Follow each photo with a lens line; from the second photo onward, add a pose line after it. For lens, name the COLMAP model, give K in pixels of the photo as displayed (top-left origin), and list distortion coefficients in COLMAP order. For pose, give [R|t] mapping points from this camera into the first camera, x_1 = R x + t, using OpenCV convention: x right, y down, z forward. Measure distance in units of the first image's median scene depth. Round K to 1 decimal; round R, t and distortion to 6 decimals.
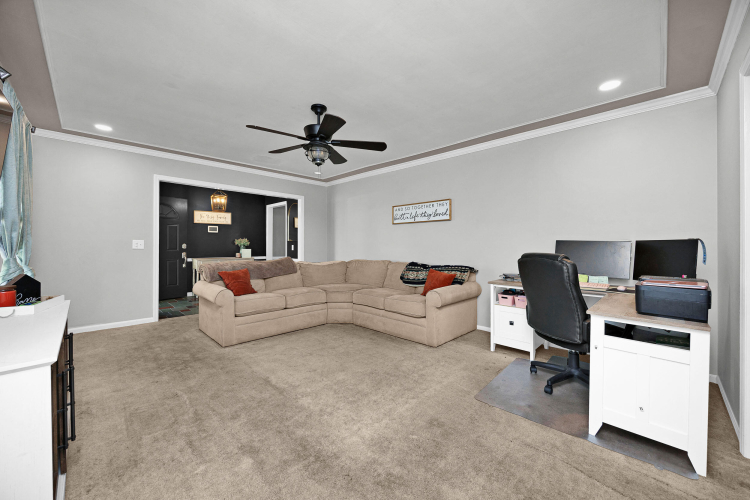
lens RADIAL K [[285.5, 0, 374.2], [0, 285.5, 247.3], [0, 0, 1]] dist [0.007496, 0.000164]
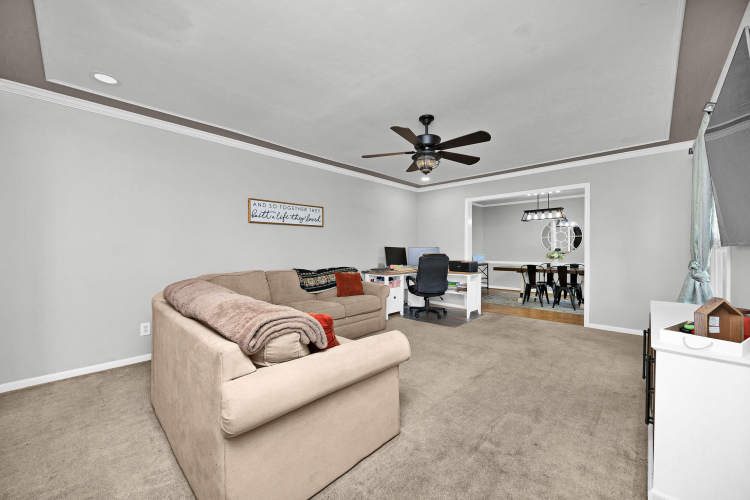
lens RADIAL K [[285.5, 0, 388.8], [0, 285.5, 254.7], [0, 0, 1]] dist [0.007496, 0.000164]
pose [[-0.028509, -0.022485, 0.999341, -0.810925], [0.010481, 0.999685, 0.022792, -0.011026], [-0.999539, 0.011124, -0.028264, 0.768295]]
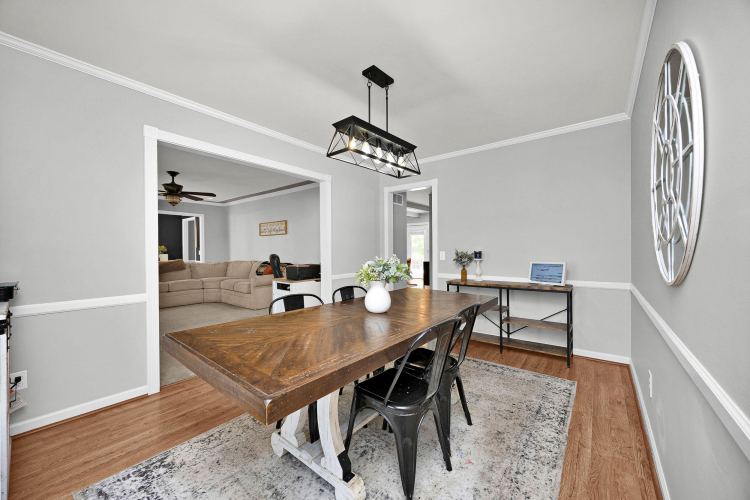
lens RADIAL K [[285.5, 0, 373.9], [0, 285.5, 250.2], [0, 0, 1]] dist [0.007496, 0.000164]
pose [[0.995462, -0.006245, 0.094957, 0.585099], [0.007017, 0.999945, -0.007791, 0.009026], [-0.094903, 0.008422, 0.995451, -0.581293]]
